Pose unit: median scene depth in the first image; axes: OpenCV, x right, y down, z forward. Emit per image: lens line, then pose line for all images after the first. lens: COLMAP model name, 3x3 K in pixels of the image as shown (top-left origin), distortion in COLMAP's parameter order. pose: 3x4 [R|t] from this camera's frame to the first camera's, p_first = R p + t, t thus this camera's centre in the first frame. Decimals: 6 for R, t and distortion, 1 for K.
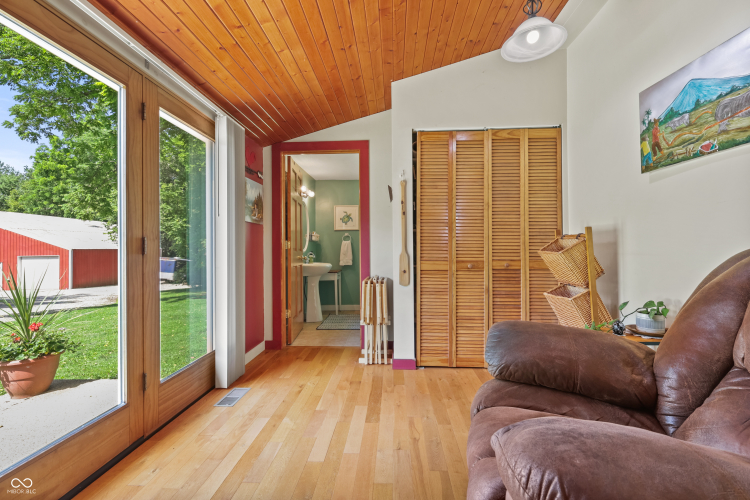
lens RADIAL K [[322.4, 0, 376.6], [0, 322.4, 252.5], [0, 0, 1]] dist [-0.001591, -0.000175]
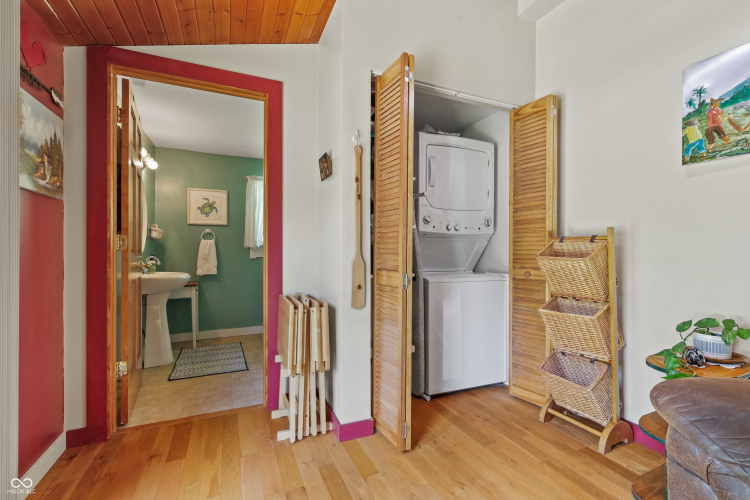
lens RADIAL K [[322.4, 0, 376.6], [0, 322.4, 252.5], [0, 0, 1]] dist [-0.001591, -0.000175]
pose [[0.888738, 0.005421, 0.458383, -0.164784], [-0.001819, 0.999964, -0.008299, -0.004288], [-0.458411, 0.006542, 0.888716, 0.370954]]
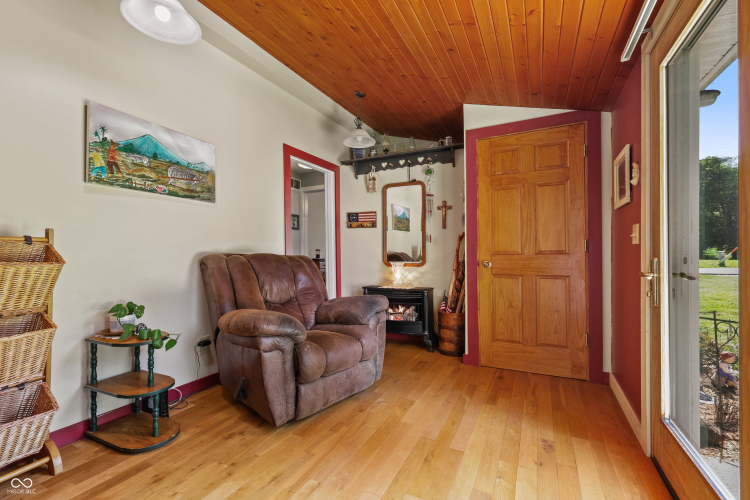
lens RADIAL K [[322.4, 0, 376.6], [0, 322.4, 252.5], [0, 0, 1]] dist [-0.001591, -0.000175]
pose [[-0.917022, 0.007318, 0.398770, -0.231961], [0.010160, 0.999936, 0.005014, -0.013481], [-0.398707, 0.008649, -0.917037, 0.931427]]
